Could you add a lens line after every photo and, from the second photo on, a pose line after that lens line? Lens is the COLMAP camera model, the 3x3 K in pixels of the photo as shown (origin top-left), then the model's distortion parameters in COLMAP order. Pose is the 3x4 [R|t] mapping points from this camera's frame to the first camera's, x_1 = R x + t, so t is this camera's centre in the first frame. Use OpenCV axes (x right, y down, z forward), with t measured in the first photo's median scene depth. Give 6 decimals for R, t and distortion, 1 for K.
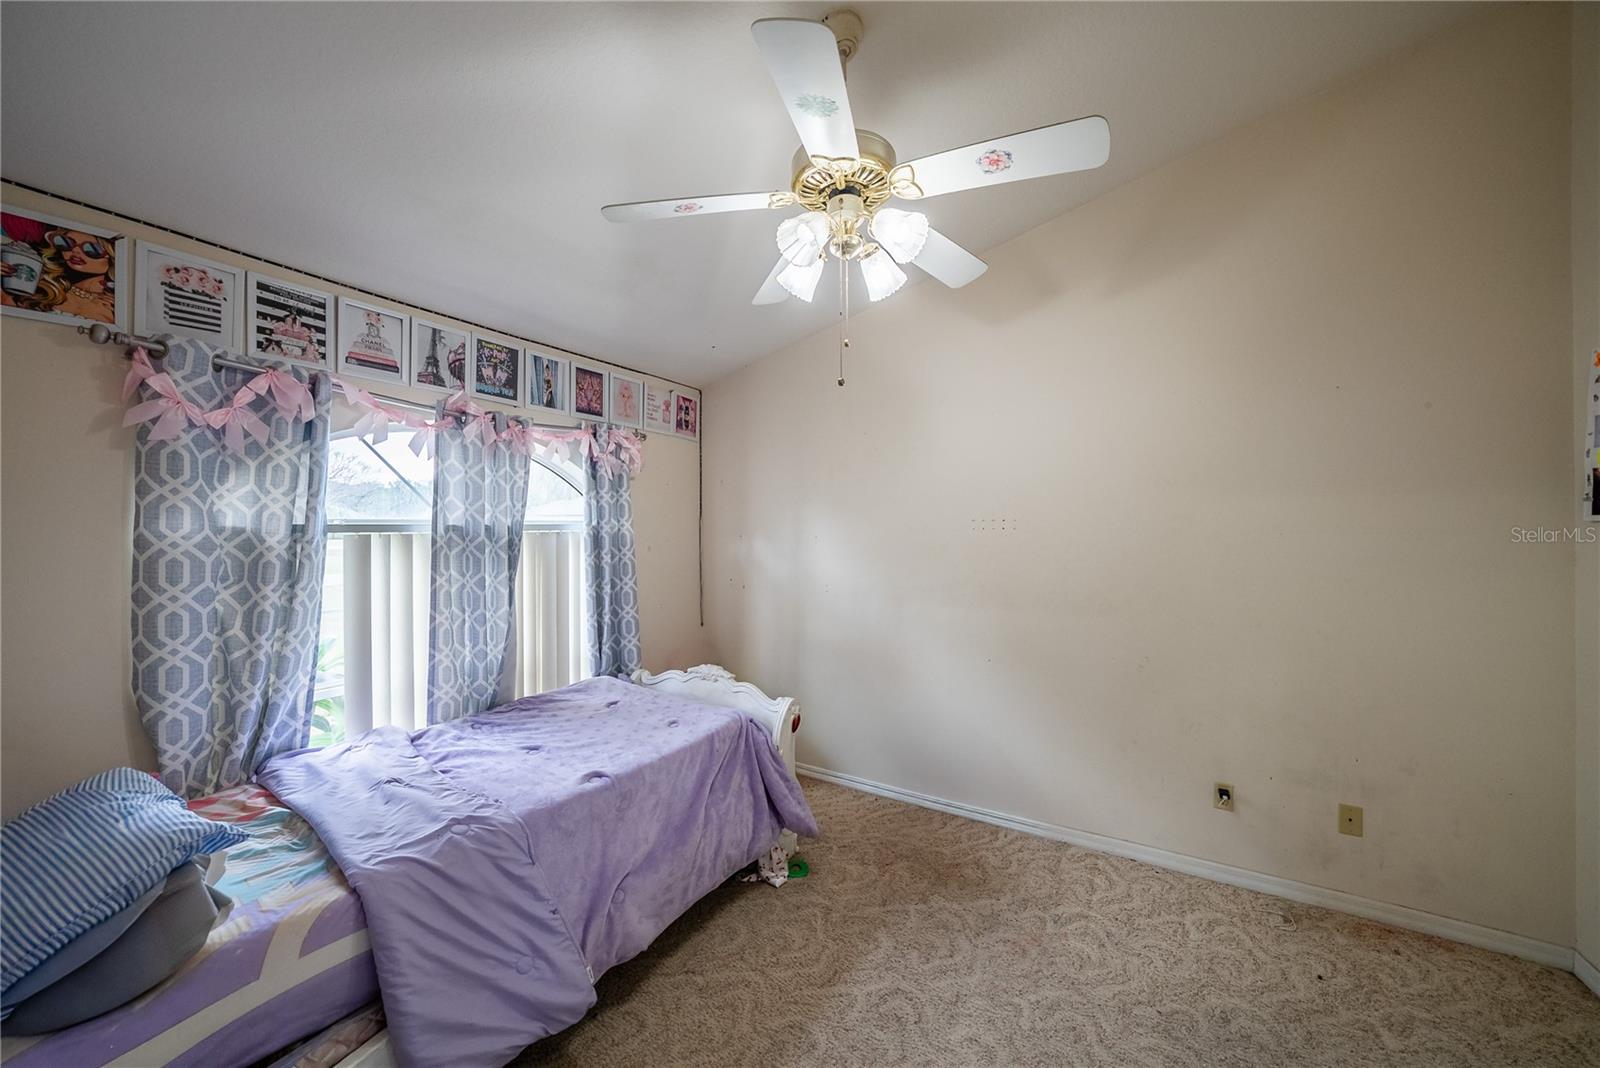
lens RADIAL K [[558.7, 0, 809.7], [0, 558.7, 528.9], [0, 0, 1]] dist [-0.022004, 0.001499]
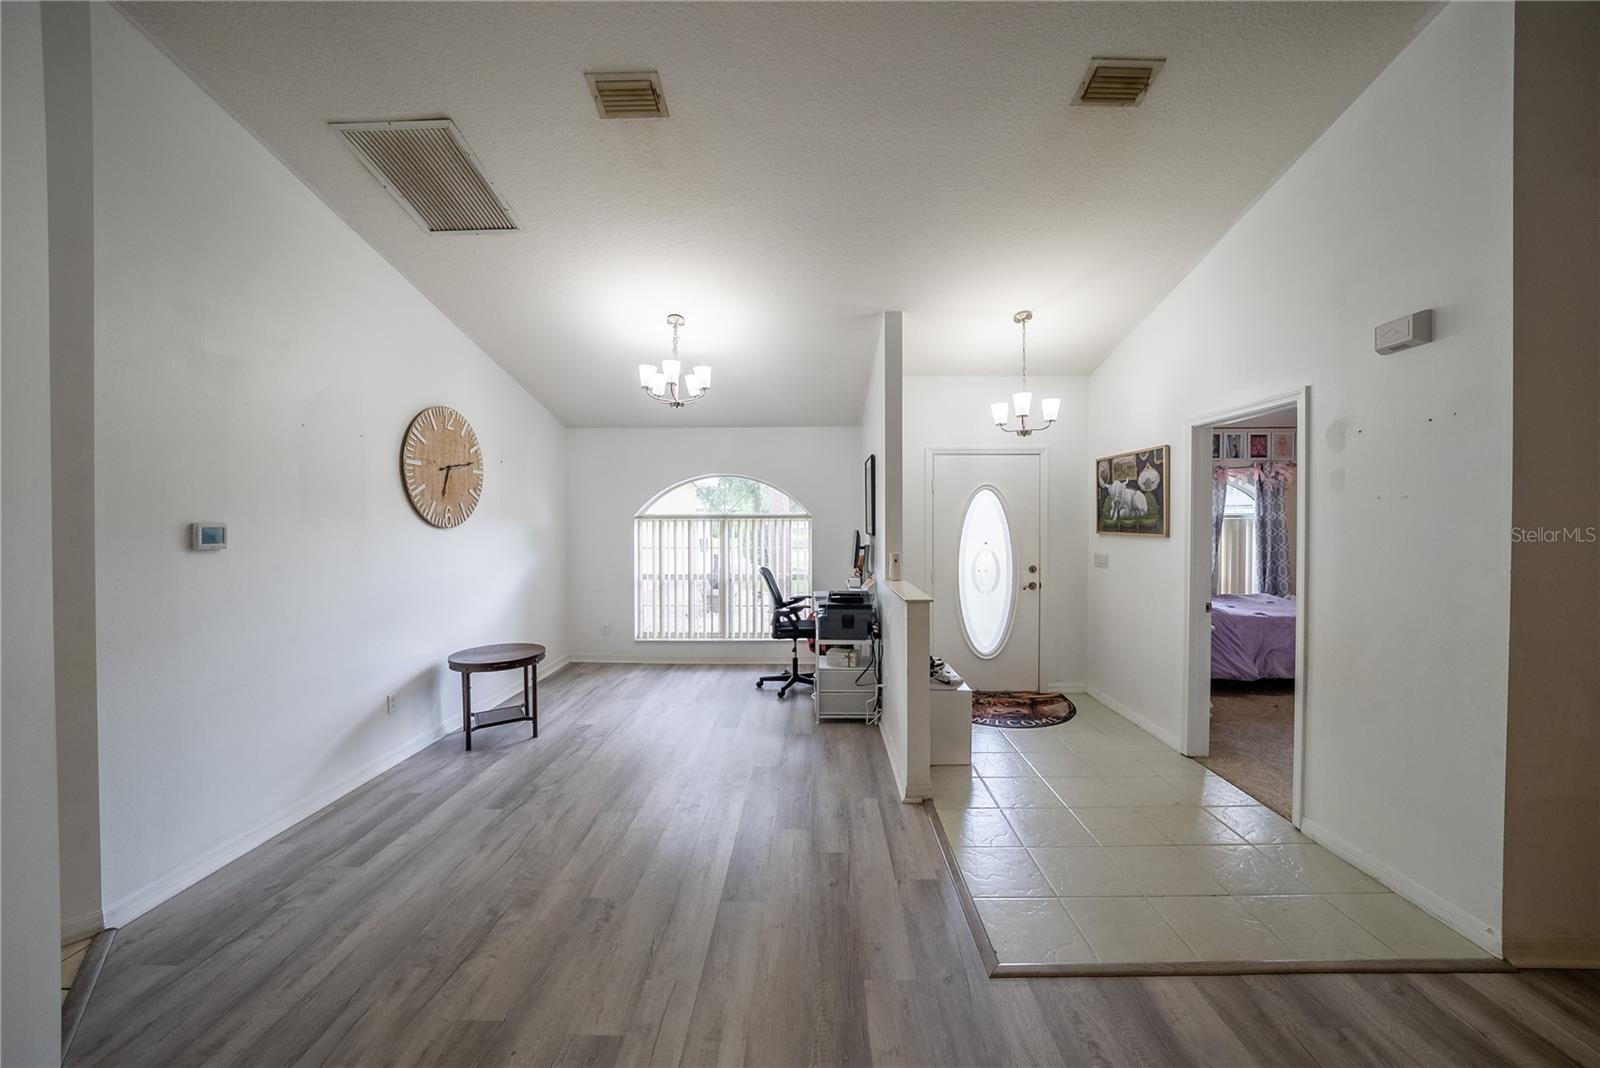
lens RADIAL K [[558.7, 0, 811.2], [0, 558.7, 525.6], [0, 0, 1]] dist [-0.022004, 0.001499]
pose [[0.496518, 0.009689, -0.867972, 0.541651], [-0.002562, 0.999950, 0.009697, 0.015436], [0.868023, -0.002591, 0.496518, -1.422496]]
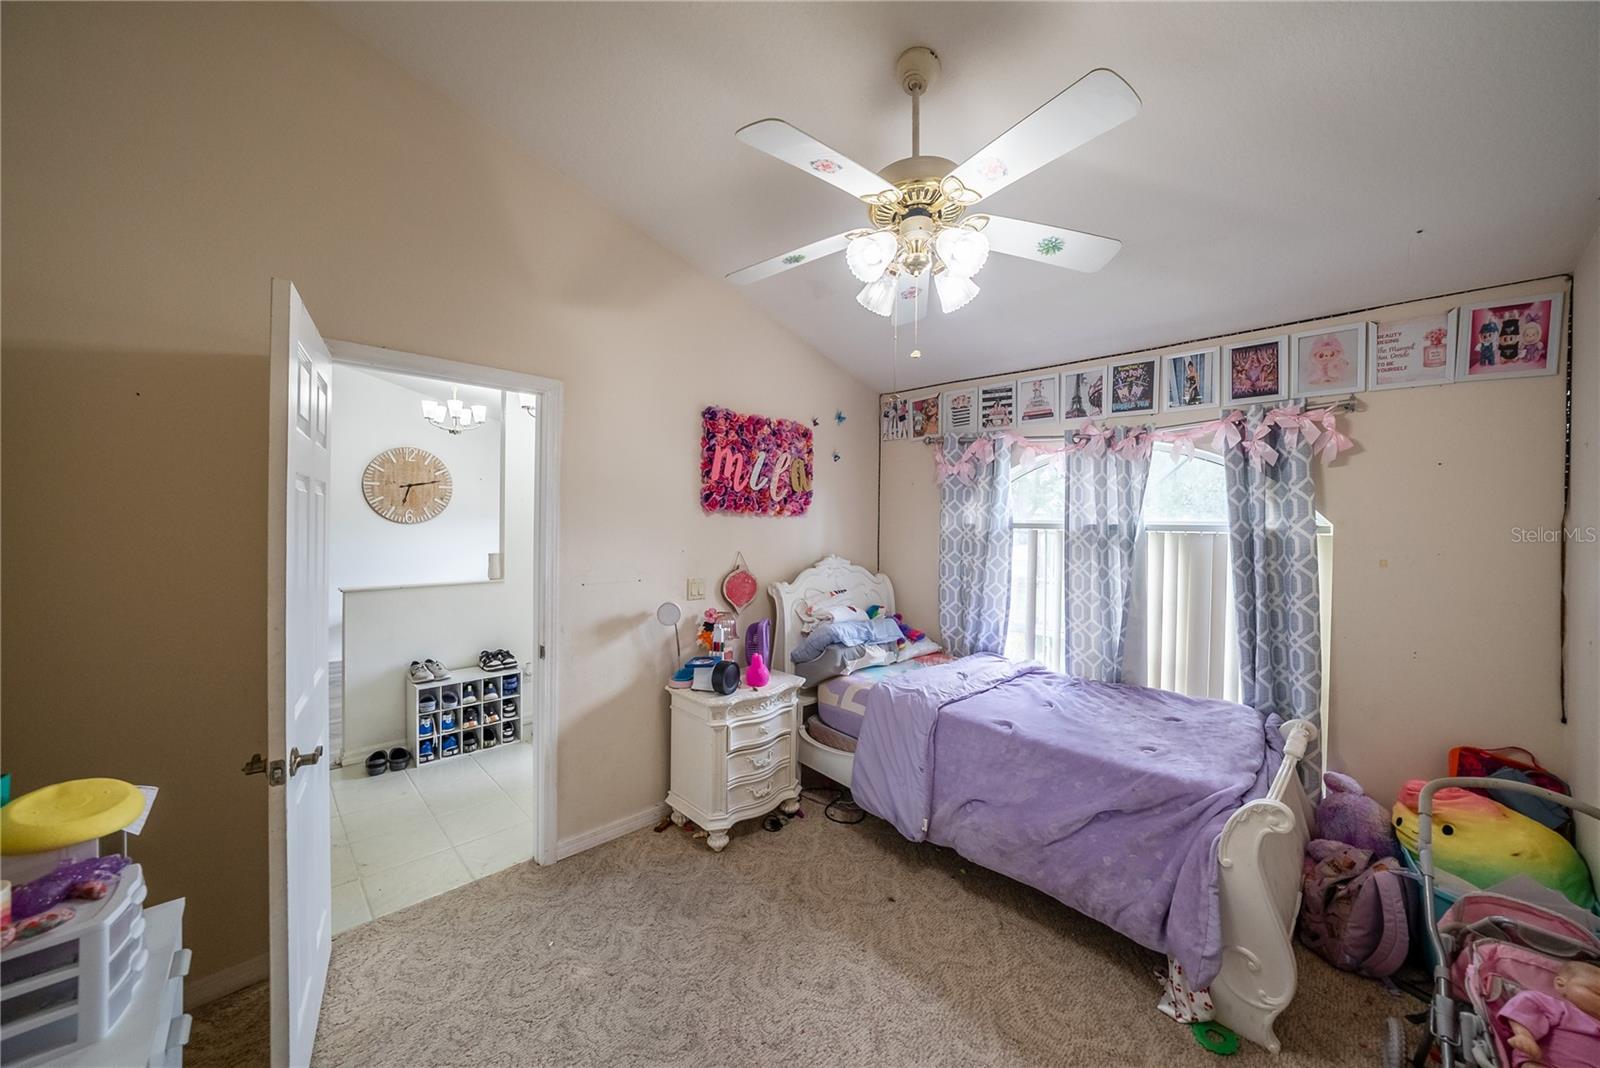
lens RADIAL K [[558.7, 0, 797.6], [0, 558.7, 526.2], [0, 0, 1]] dist [-0.022004, 0.001499]
pose [[-0.244208, 0.008531, -0.969685, 0.661983], [-0.017350, 0.999763, 0.013165, -0.007223], [0.969568, 0.020039, -0.244002, 0.591977]]
